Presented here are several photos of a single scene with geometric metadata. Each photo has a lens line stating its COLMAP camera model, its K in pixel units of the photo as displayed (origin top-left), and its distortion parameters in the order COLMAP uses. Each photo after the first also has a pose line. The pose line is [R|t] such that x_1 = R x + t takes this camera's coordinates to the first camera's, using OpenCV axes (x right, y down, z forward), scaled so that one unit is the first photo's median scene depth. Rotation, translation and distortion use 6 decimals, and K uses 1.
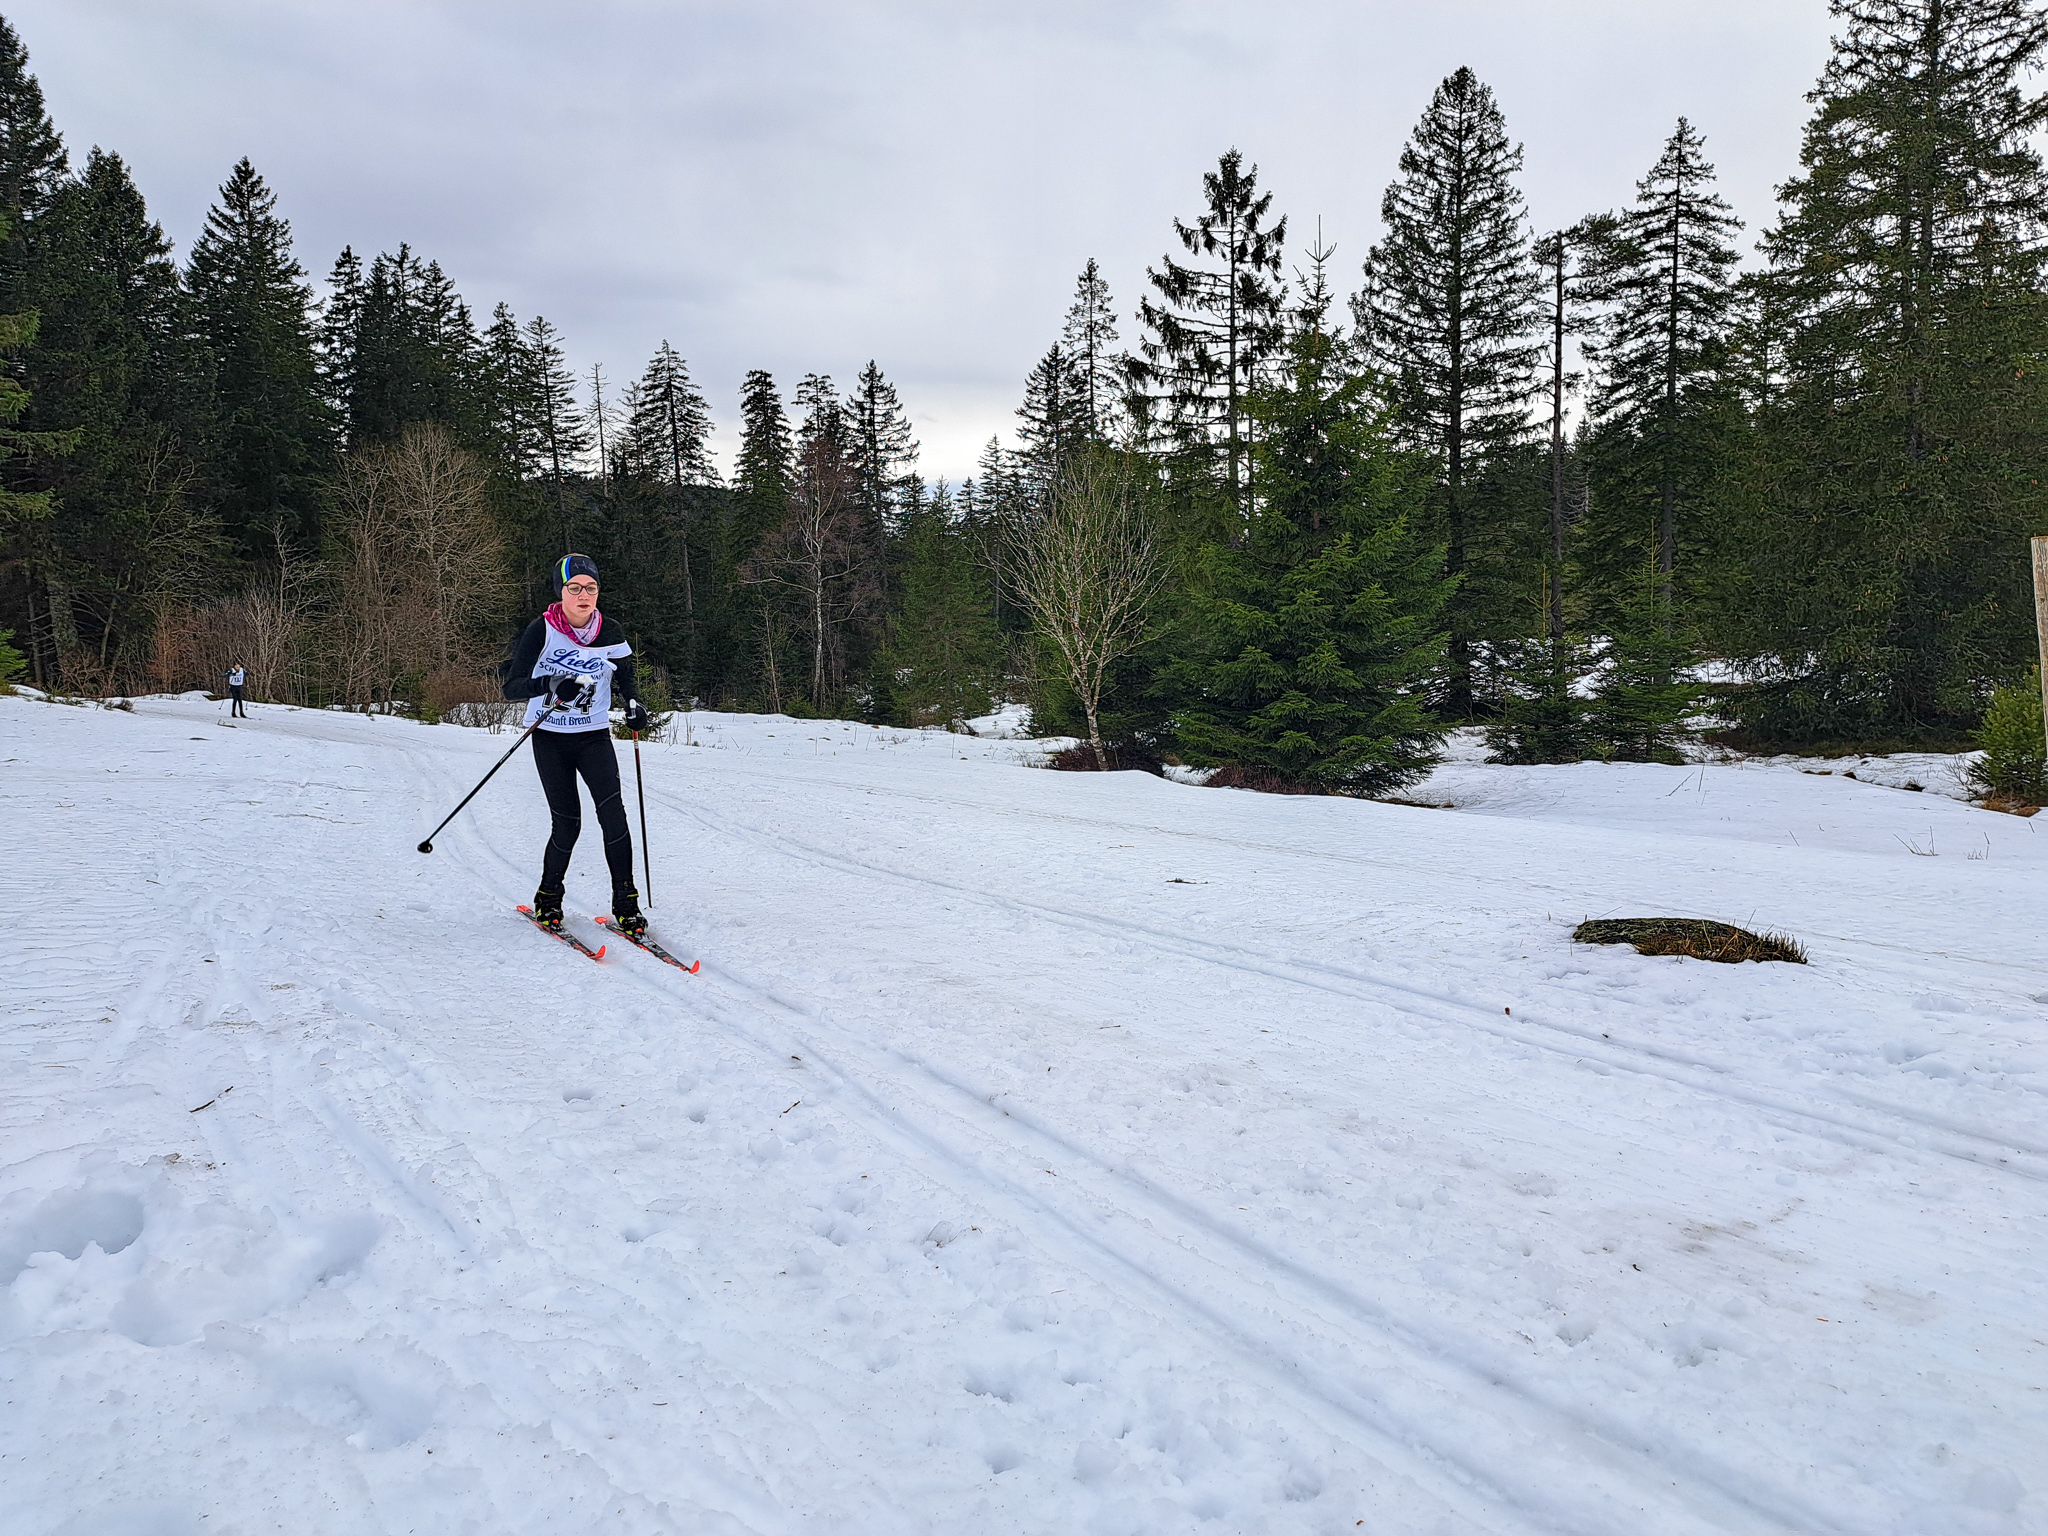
lens RADIAL K [[1441.0, 0, 1071.7], [0, 1441.0, 740.4], [0, 0, 1]] dist [0.043229, -0.052996]
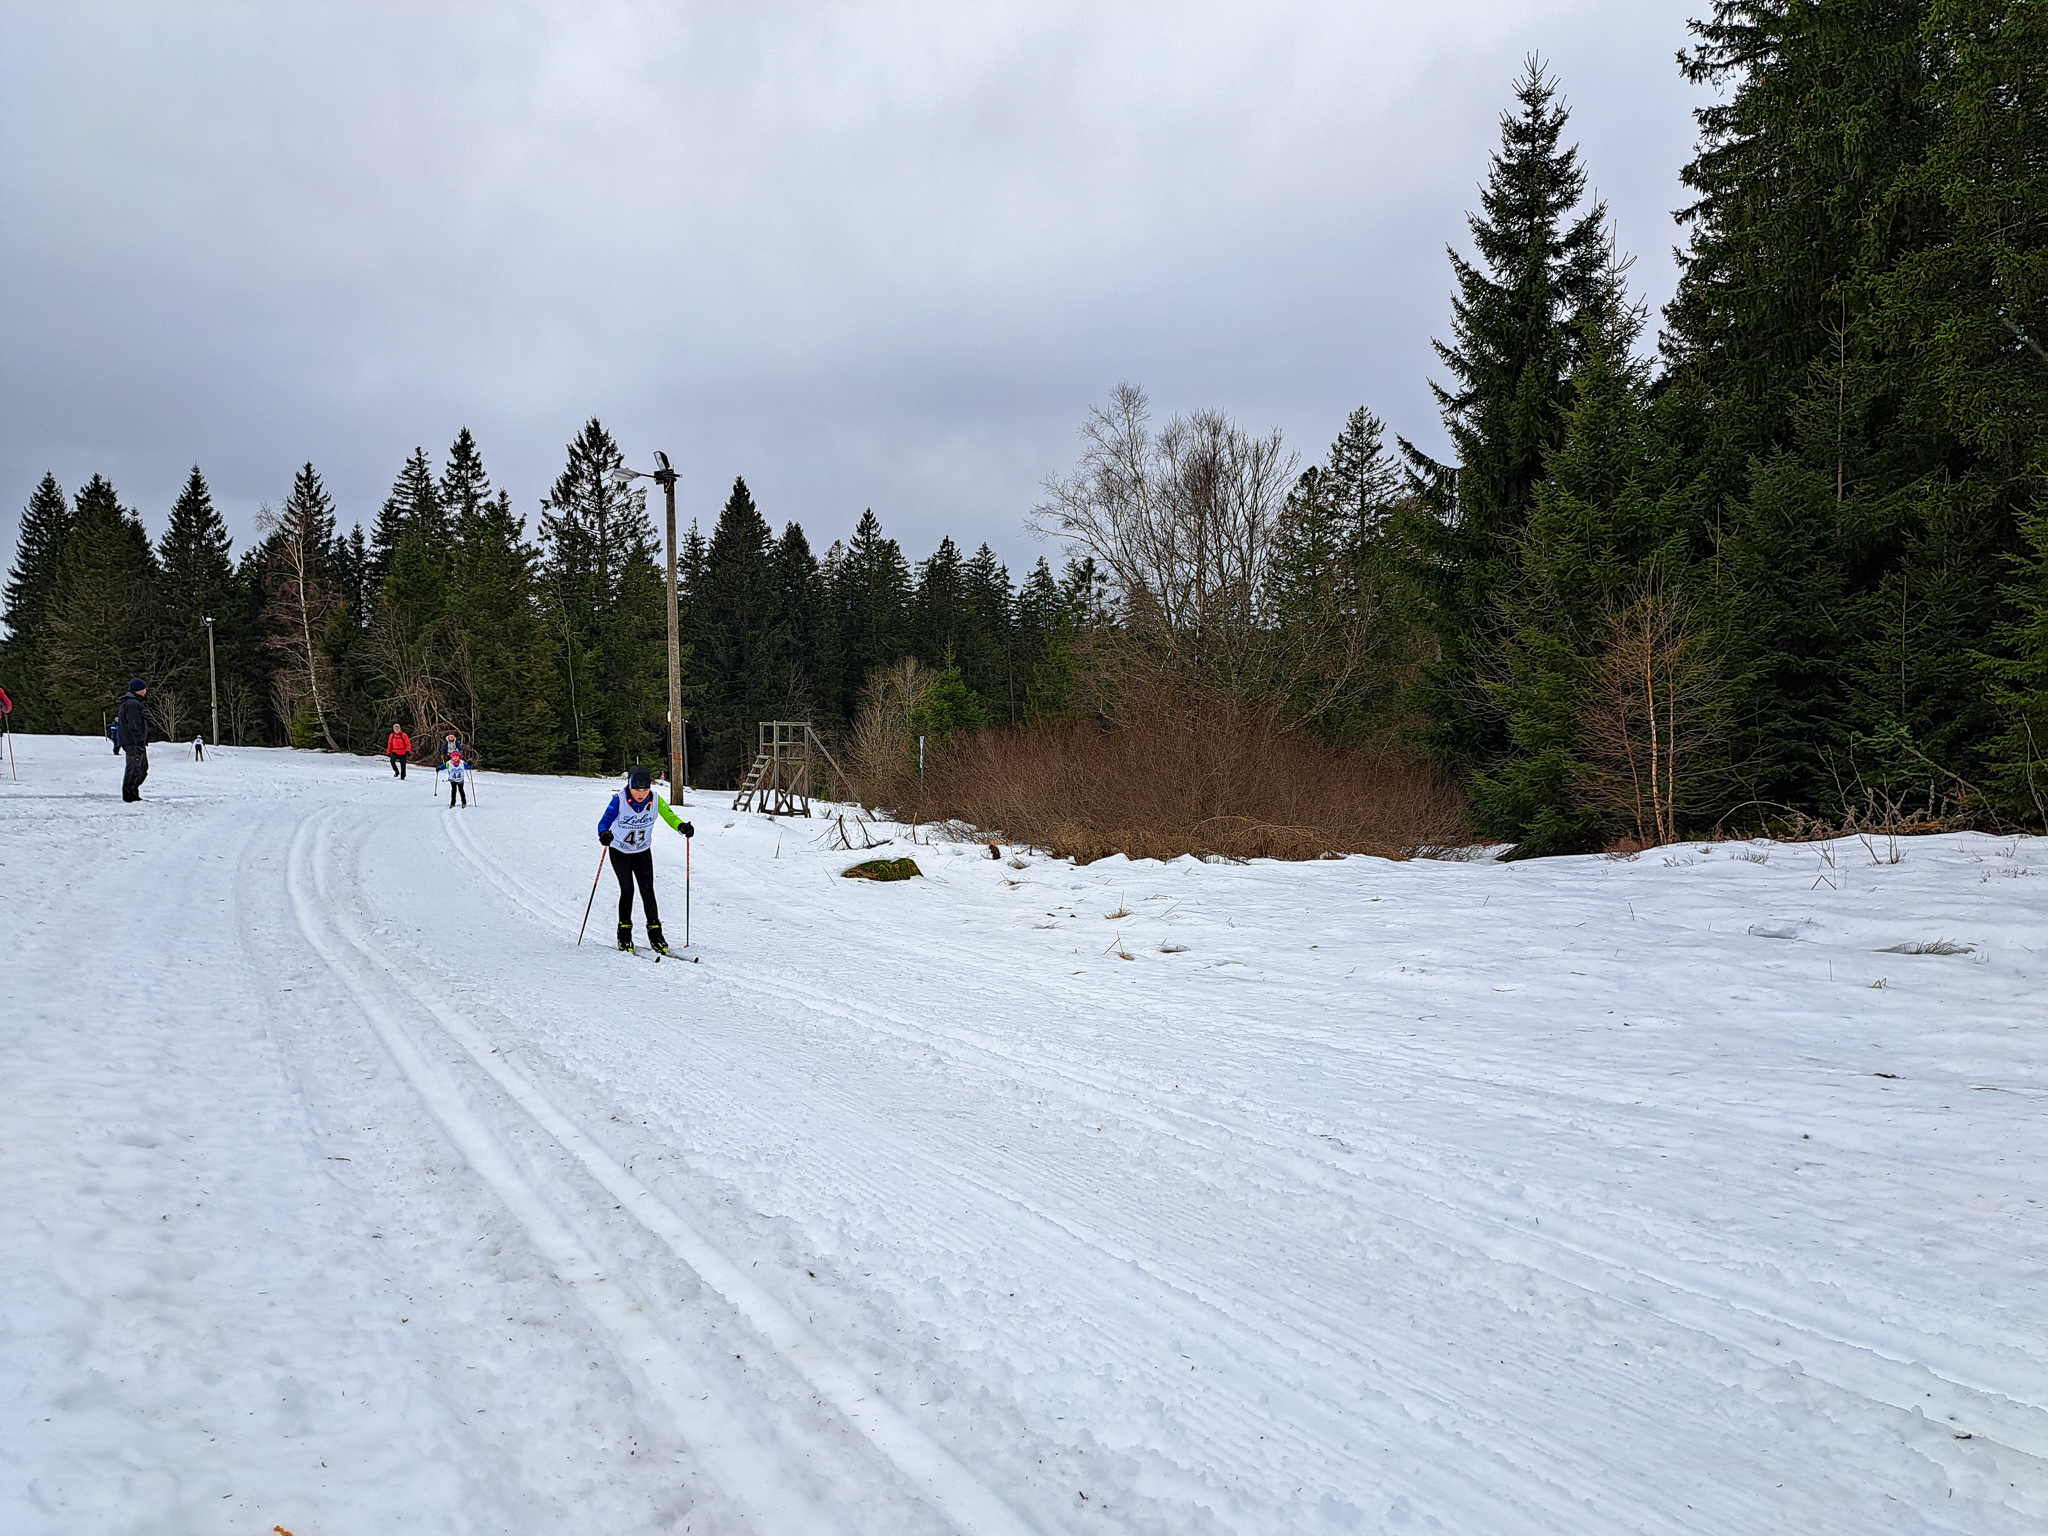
lens RADIAL K [[1441.0, 0, 1021.9], [0, 1441.0, 793.4], [0, 0, 1]] dist [0.043229, -0.052996]
pose [[0.854036, 0.025325, -0.519598, 0.613372], [-0.055525, 0.997546, -0.042645, 0.031260], [0.517243, 0.065271, 0.853346, -0.484154]]
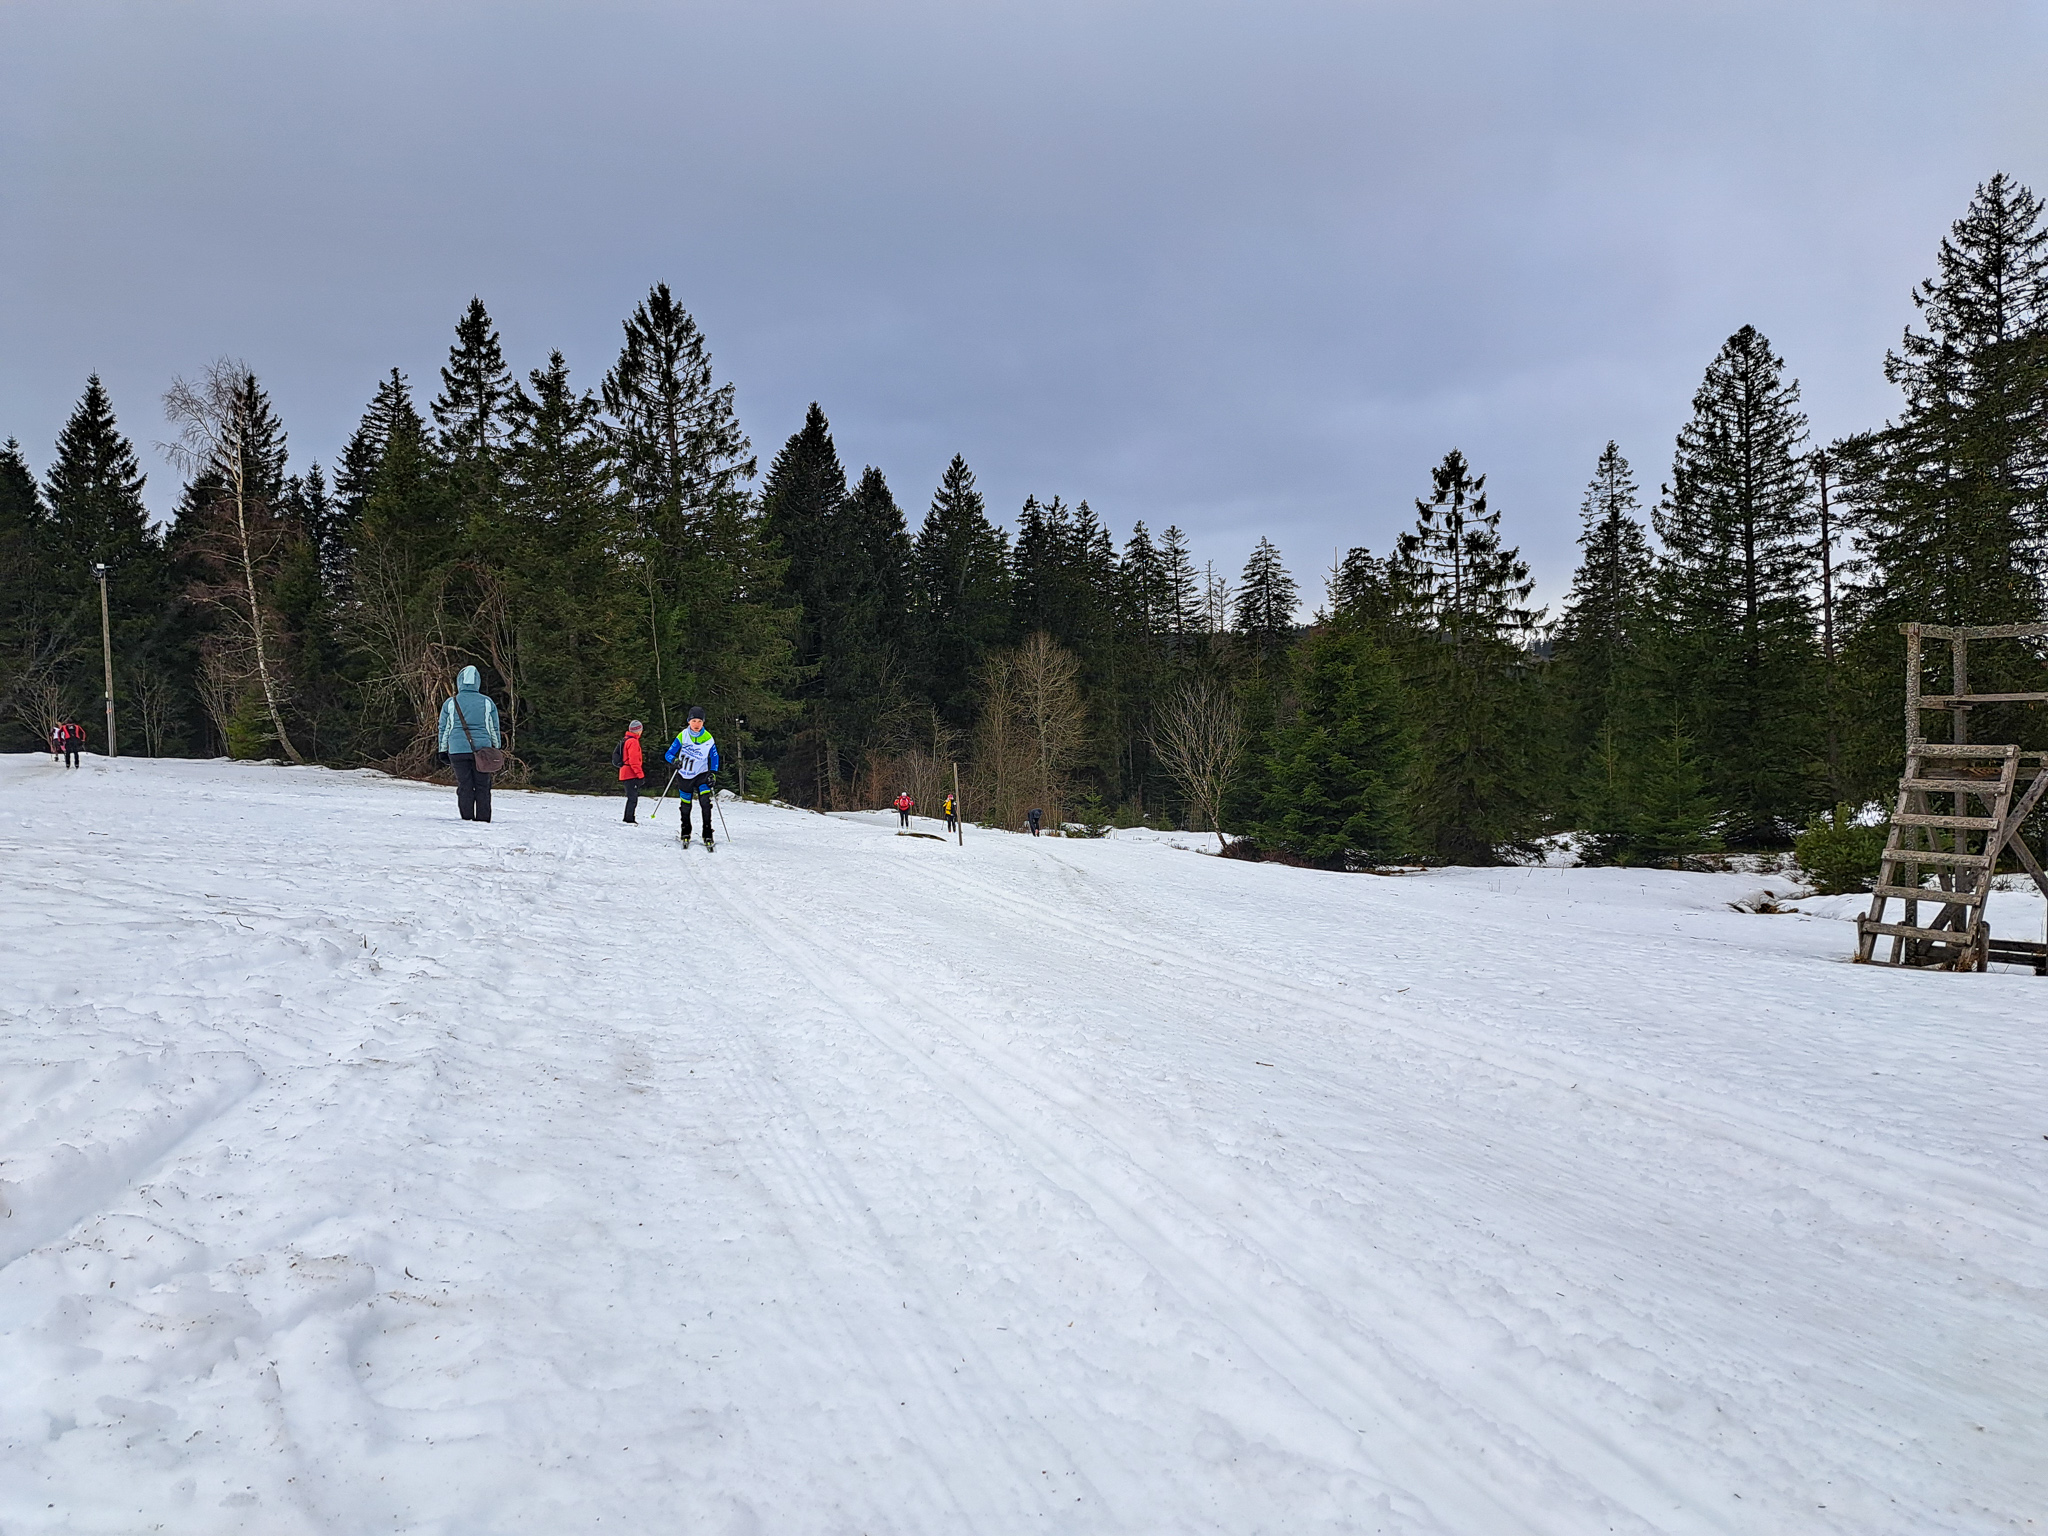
lens RADIAL K [[1441.0, 0, 1004.9], [0, 1441.0, 786.6], [0, 0, 1]] dist [0.043229, -0.052996]
pose [[0.864887, 0.009097, -0.501883, 0.234577], [-0.041578, 0.997698, -0.053567, 0.015530], [0.500241, 0.067197, 0.863275, -0.243364]]
